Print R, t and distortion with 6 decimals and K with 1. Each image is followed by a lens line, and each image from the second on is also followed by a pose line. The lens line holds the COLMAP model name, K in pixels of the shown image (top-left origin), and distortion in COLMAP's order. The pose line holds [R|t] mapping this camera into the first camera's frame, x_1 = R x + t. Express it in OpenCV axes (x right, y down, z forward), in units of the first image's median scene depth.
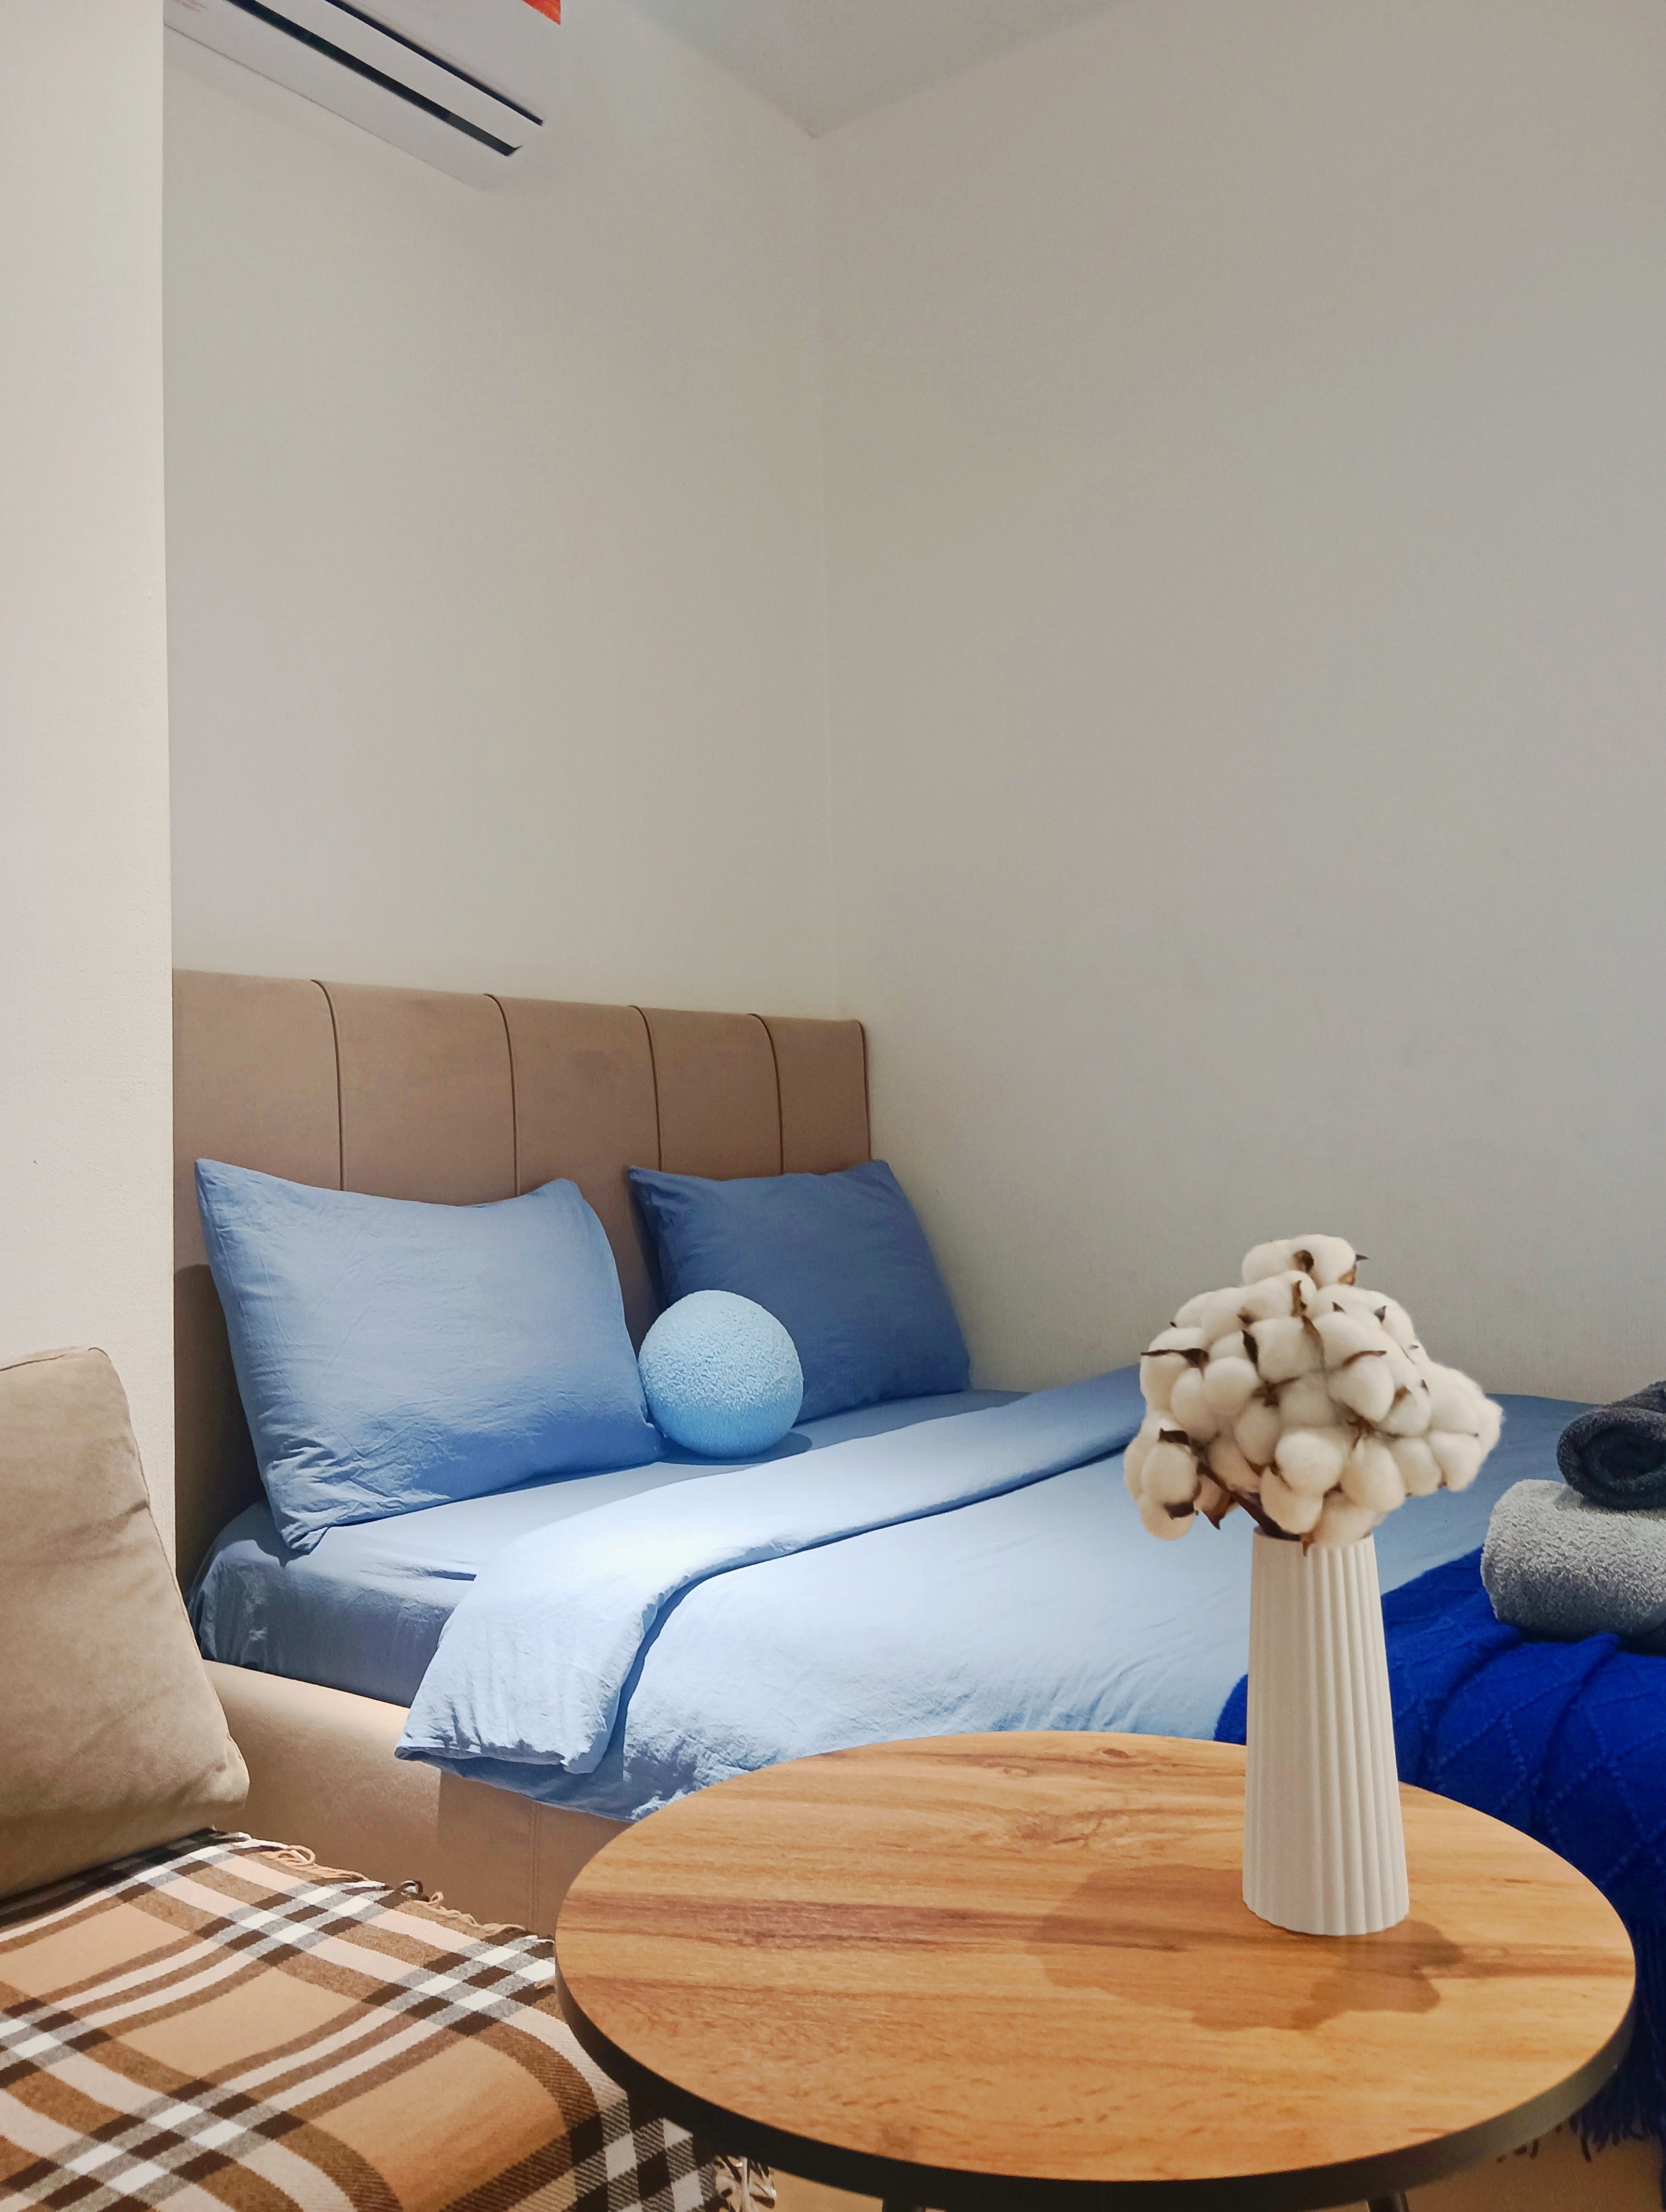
lens RADIAL K [[1798.8, 0, 833.0], [0, 1798.8, 1106.0], [0, 0, 1]] dist [0.072603, -0.141633]
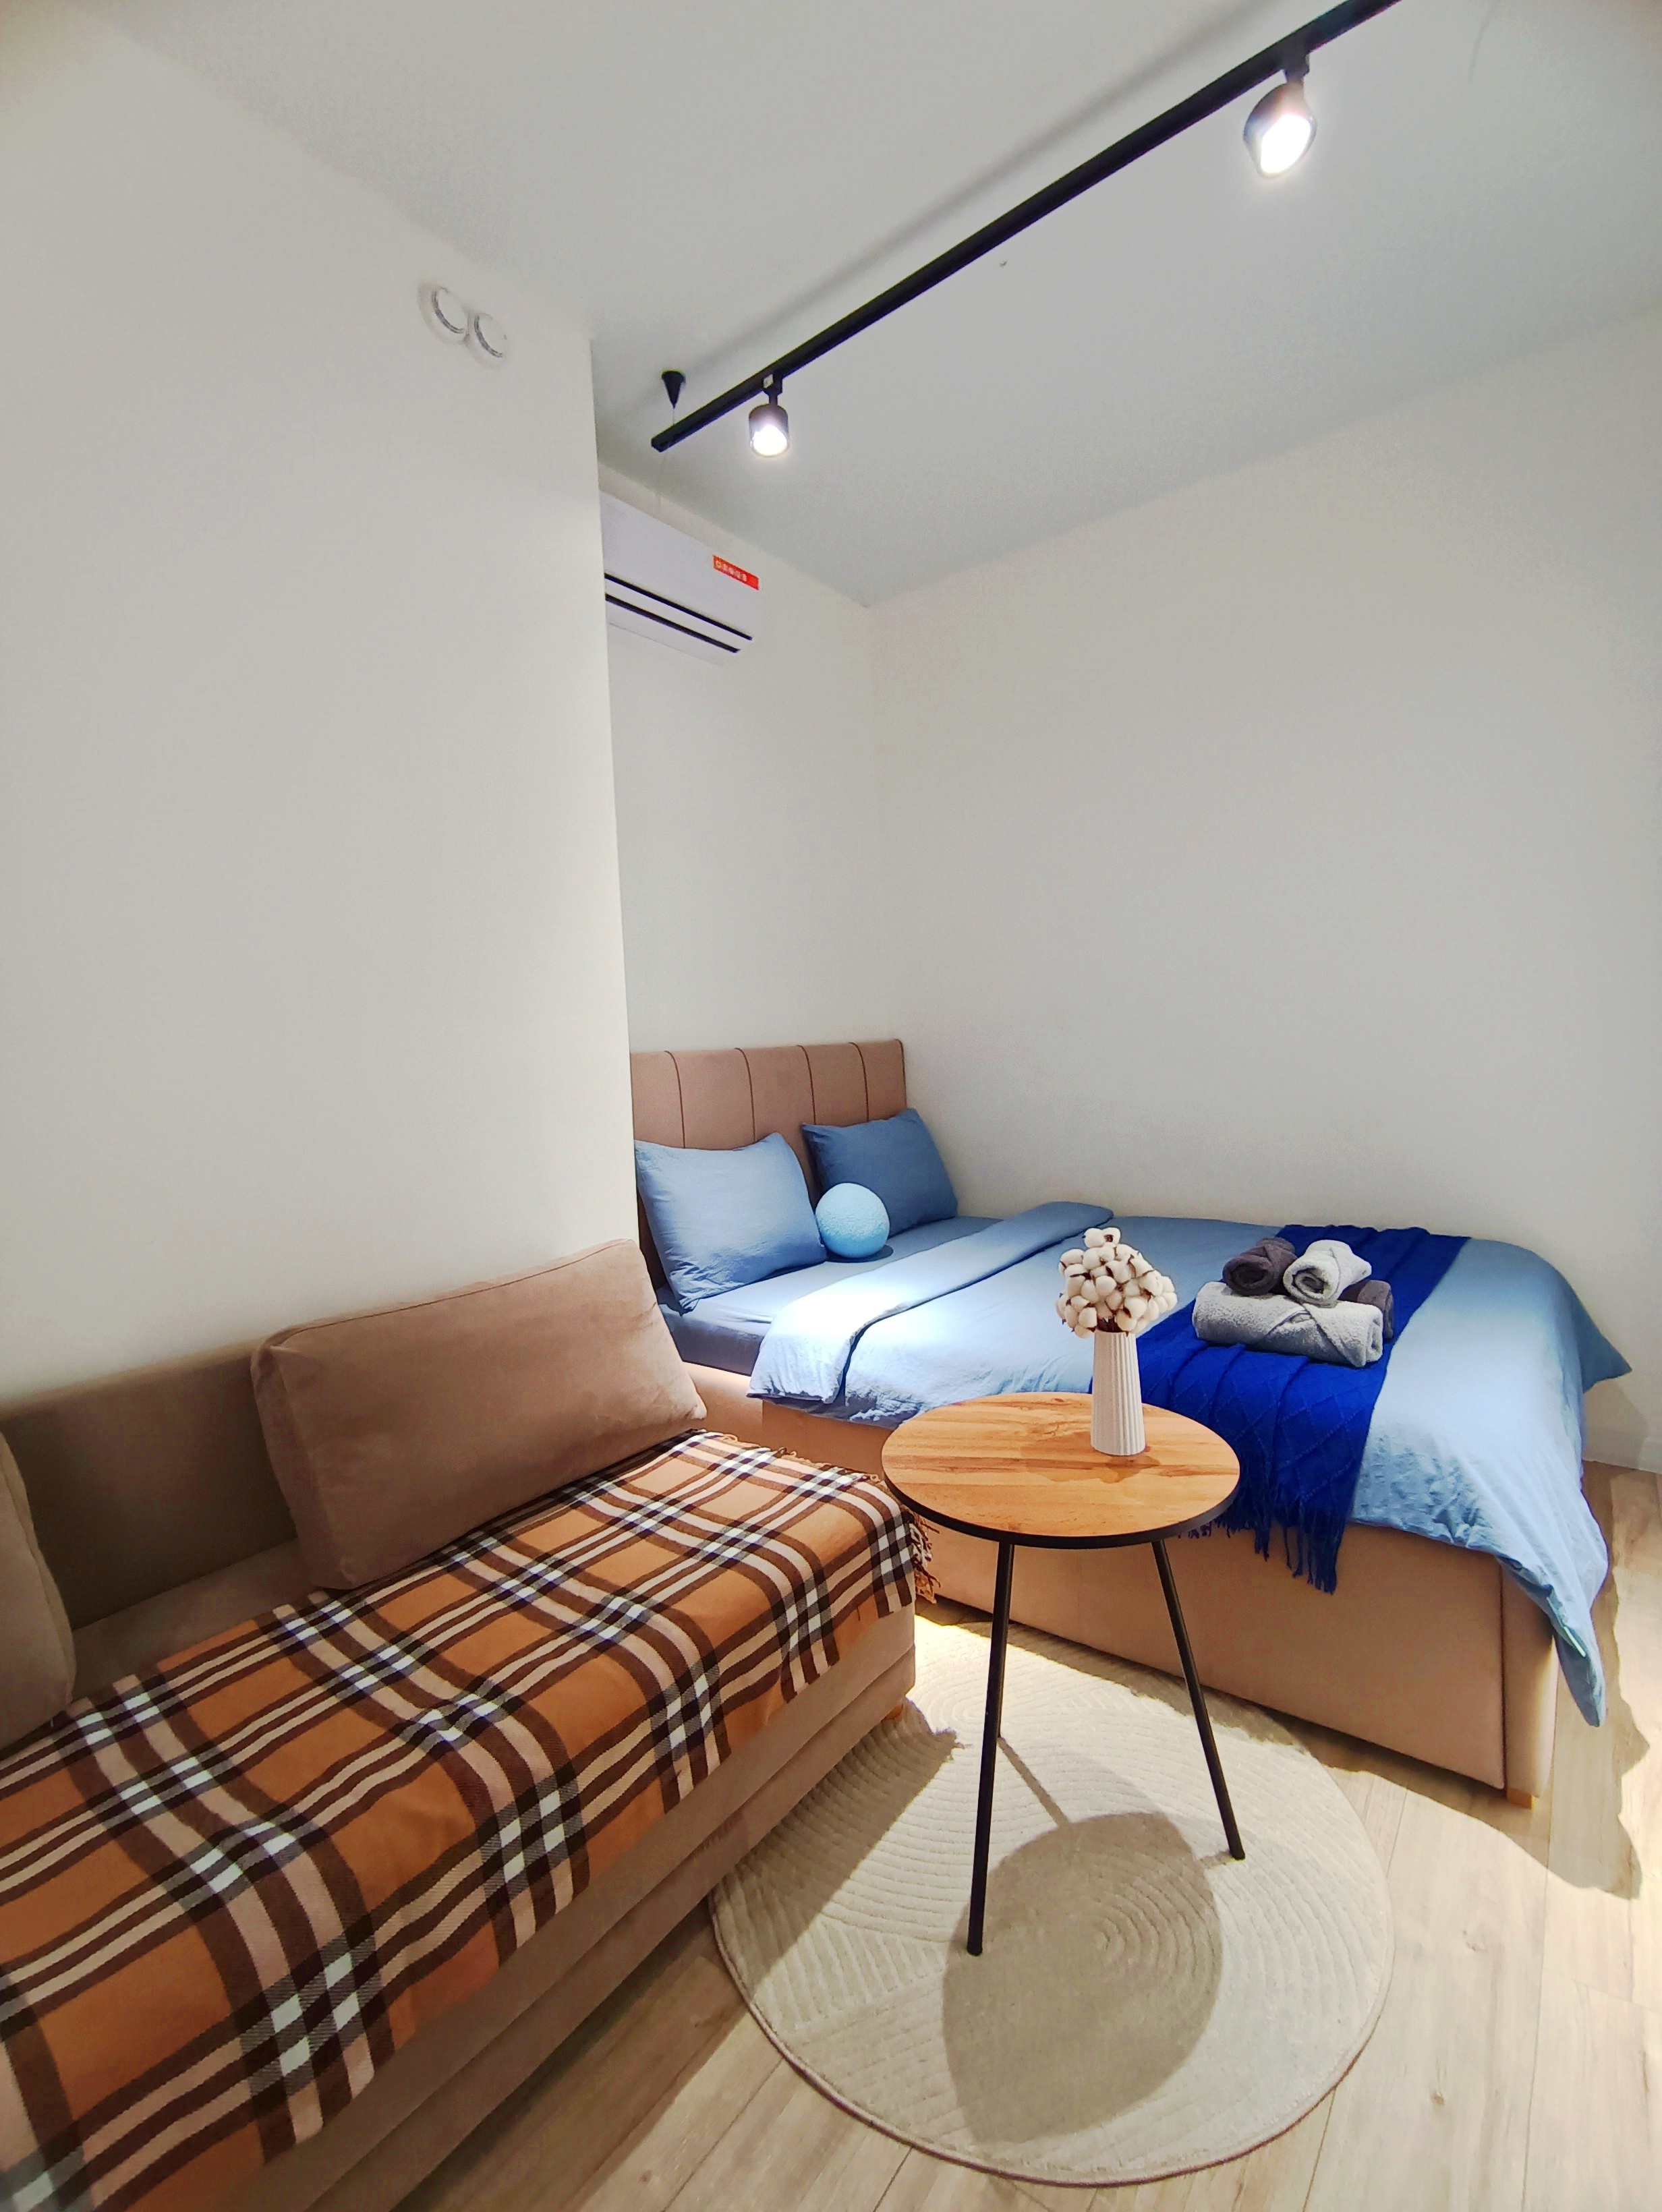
lens RADIAL K [[1003.7, 0, 831.0], [0, 1003.7, 1106.0], [0, 0, 1]] dist [-0.035571, -0.000112]
pose [[0.999681, -0.023916, -0.008086, -0.115370], [0.024562, 0.995409, 0.092504, -0.163057], [0.005836, -0.092673, 0.995679, -0.323945]]
